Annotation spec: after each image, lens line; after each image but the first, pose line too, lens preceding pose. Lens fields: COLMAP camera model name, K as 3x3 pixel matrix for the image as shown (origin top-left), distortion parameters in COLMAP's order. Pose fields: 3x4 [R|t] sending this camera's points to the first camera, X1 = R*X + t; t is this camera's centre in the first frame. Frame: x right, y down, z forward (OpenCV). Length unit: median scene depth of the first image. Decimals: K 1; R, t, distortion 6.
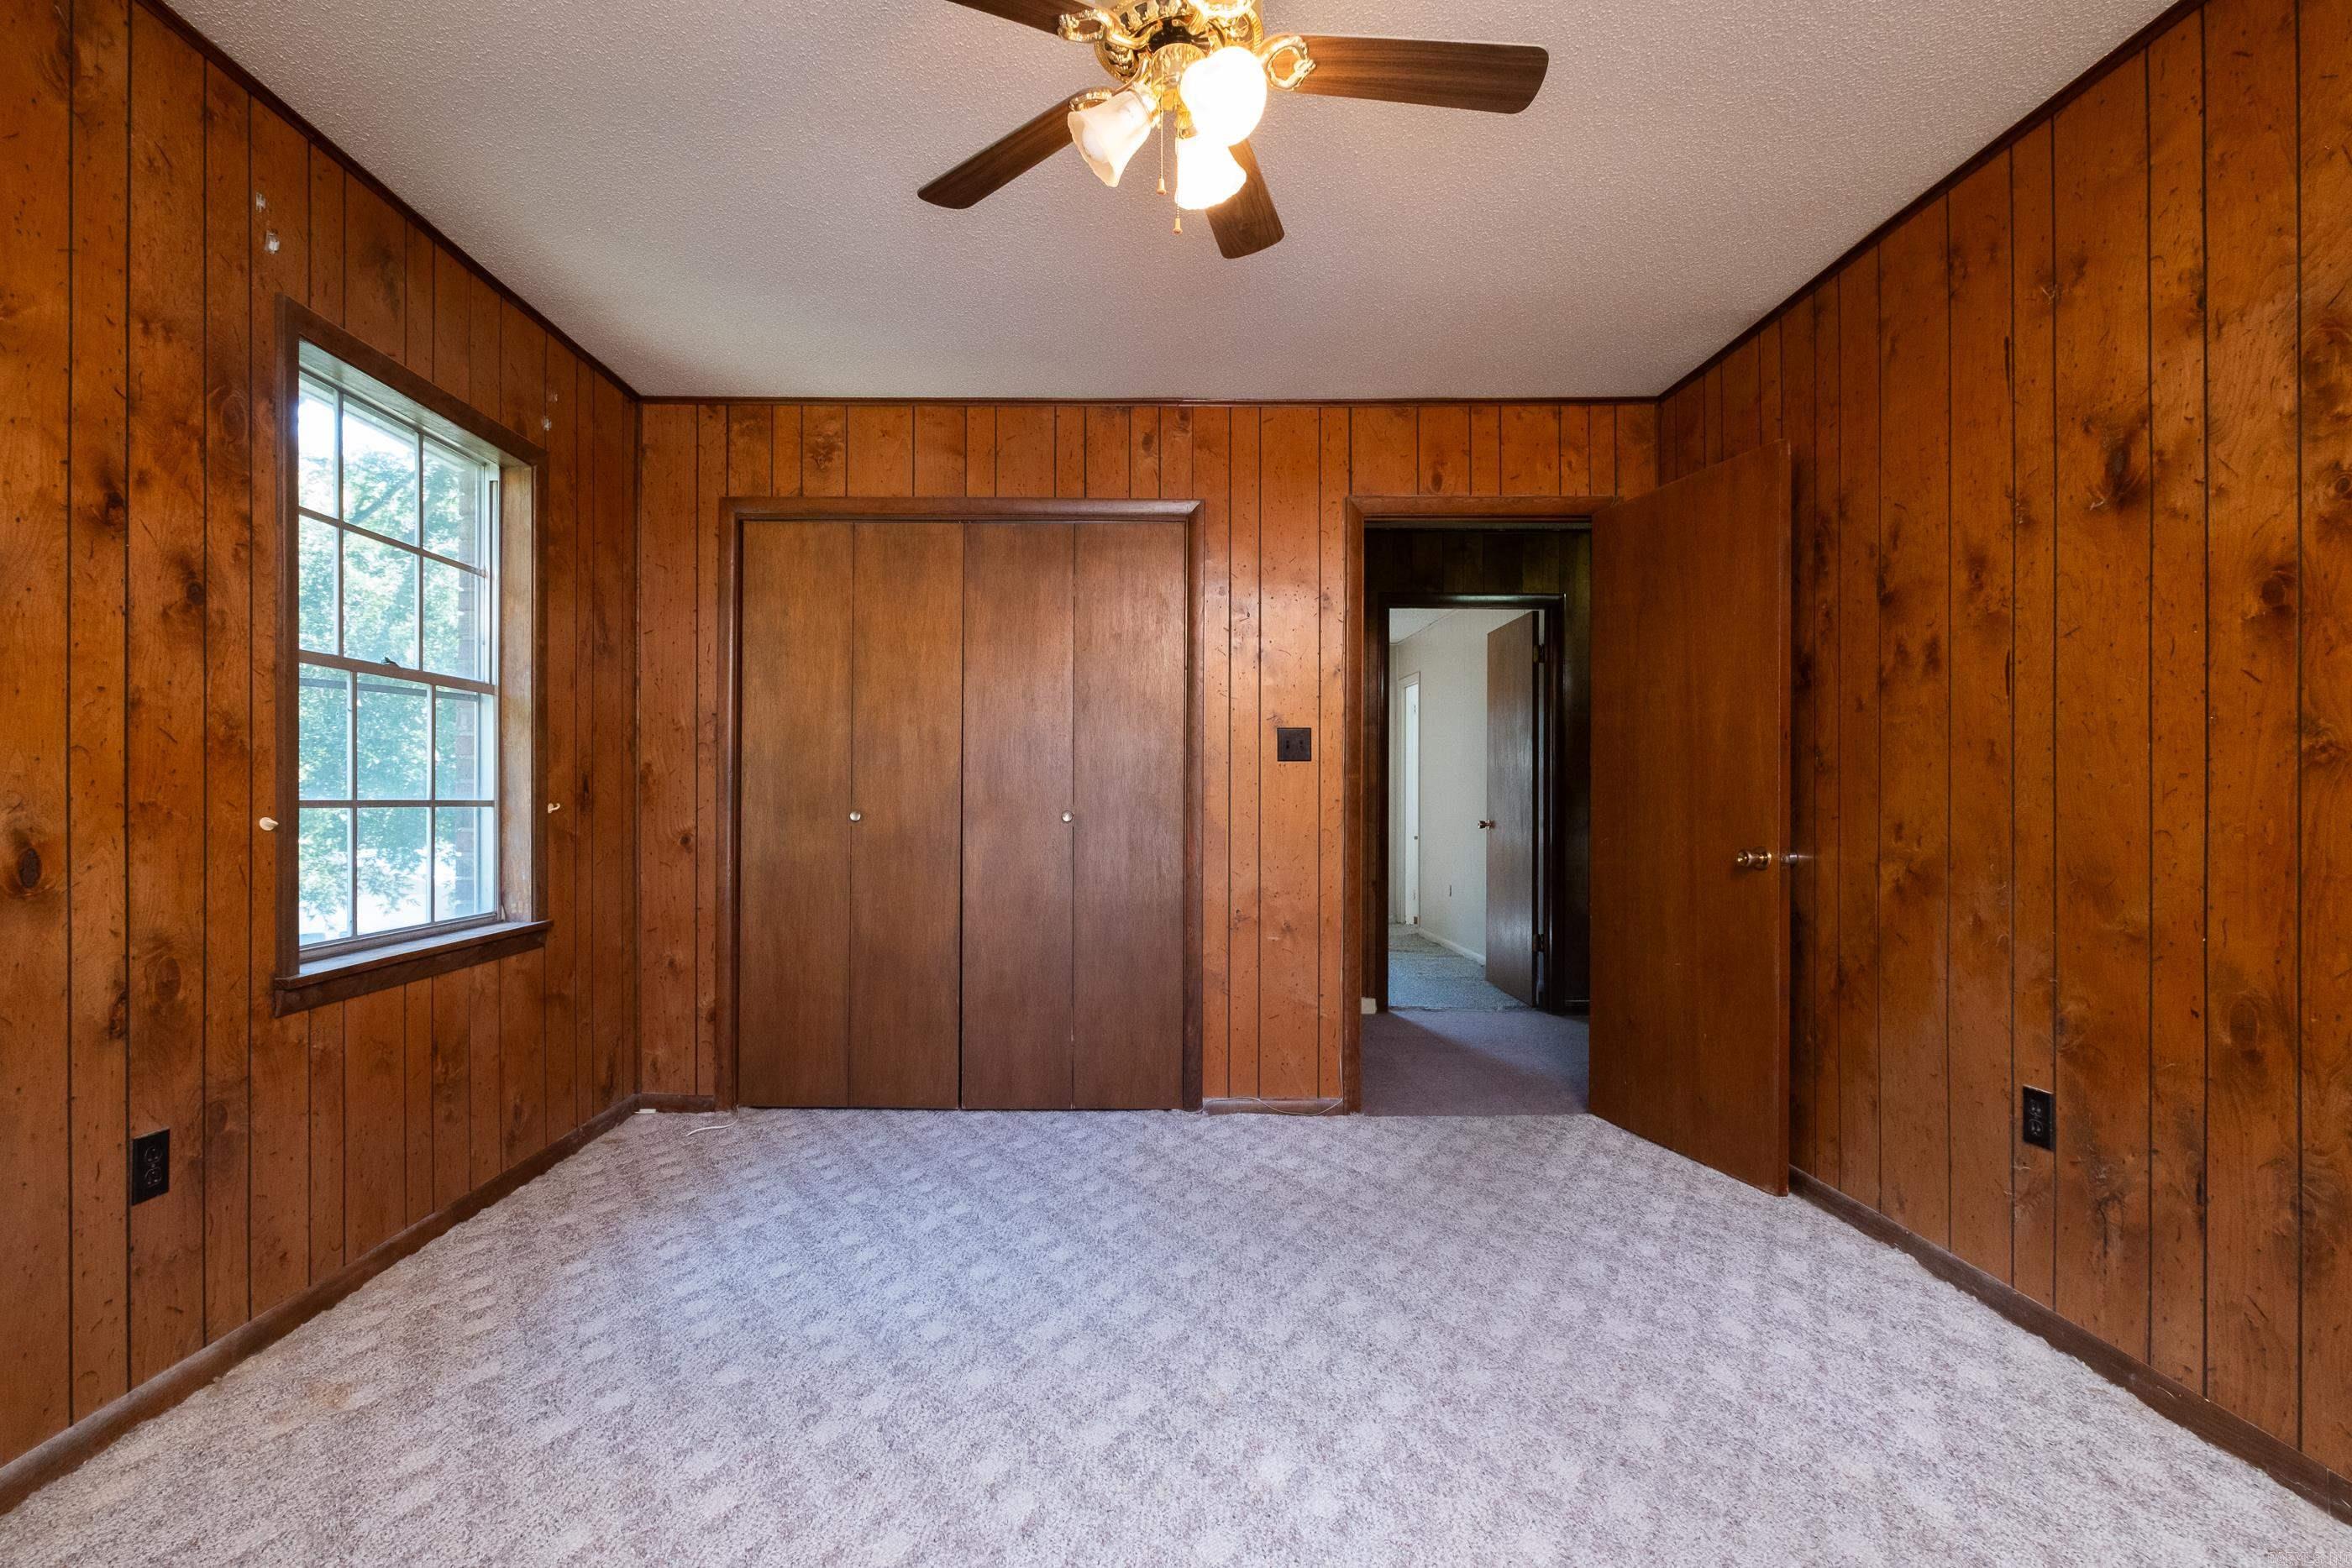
lens RADIAL K [[1098.5, 0, 1136.5], [0, 1098.5, 812.4], [0, 0, 1]] dist [0.013818, -0.000082]
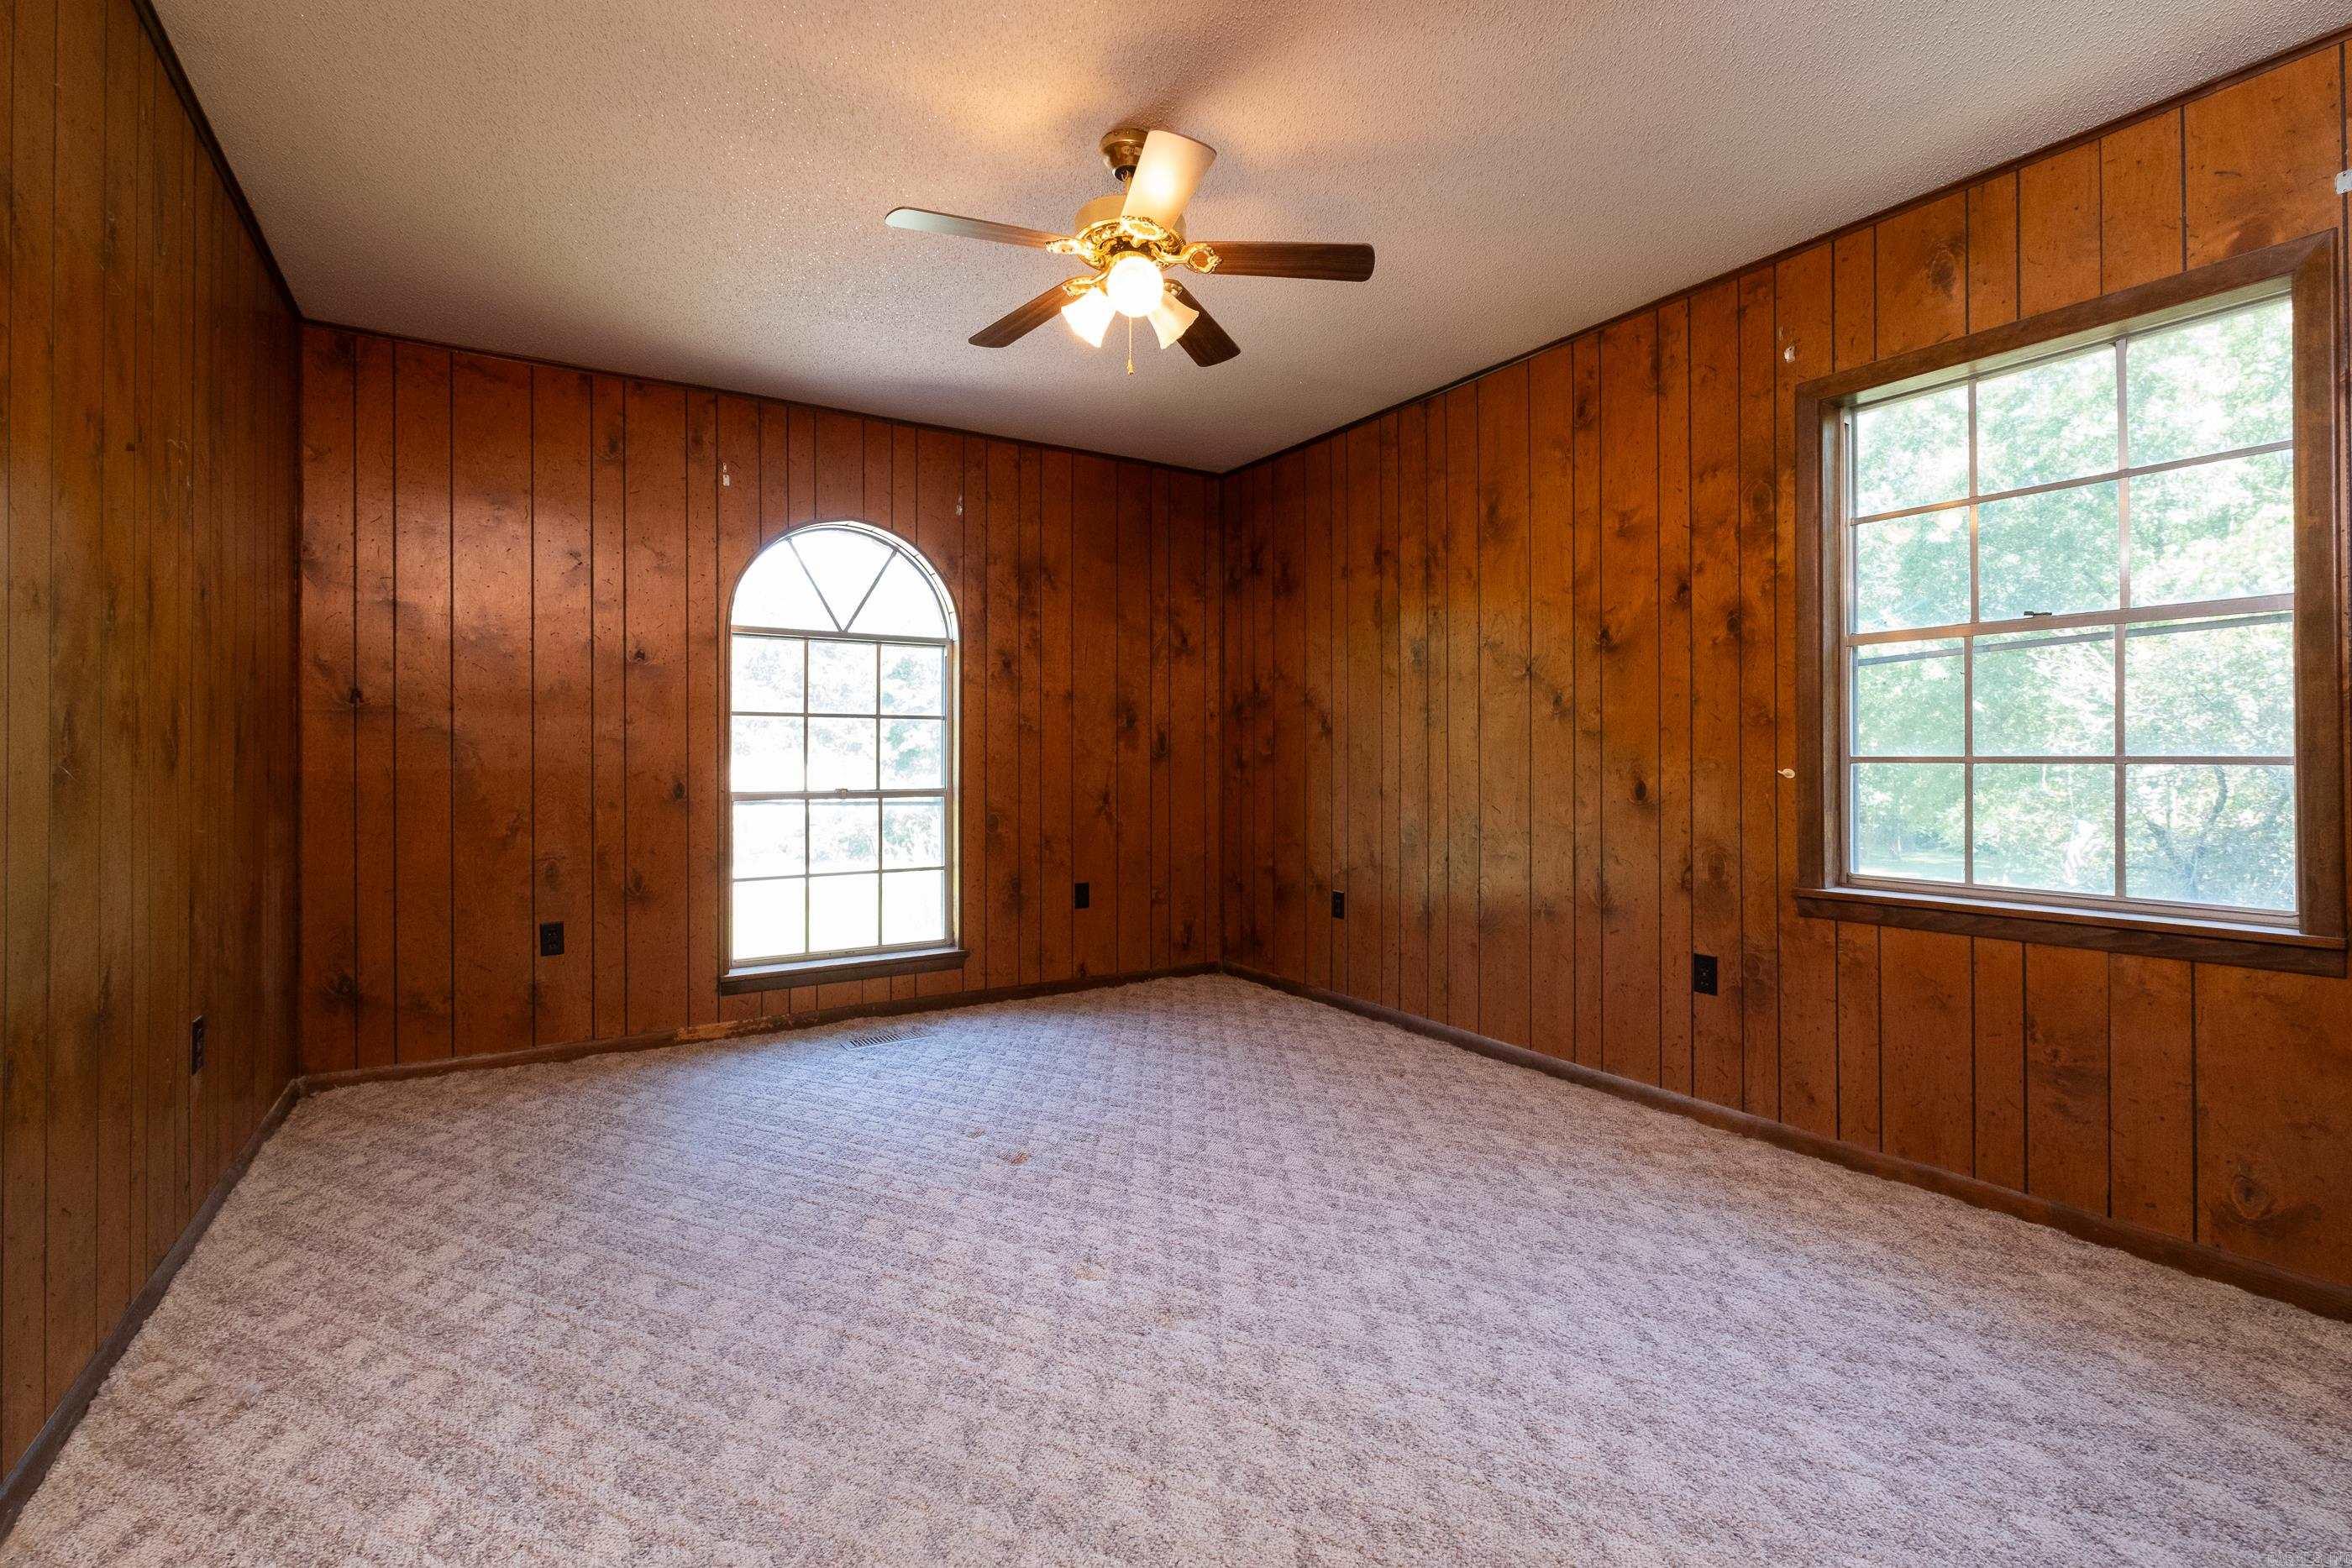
lens RADIAL K [[1057.5, 0, 1176.8], [0, 1057.5, 770.8], [0, 0, 1]] dist [0.003034, -0.008713]
pose [[-0.851768, -0.001984, -0.523915, 0.555299], [-0.012266, 0.999794, 0.016155, -0.004362], [0.523776, 0.020187, -0.851617, 1.703462]]
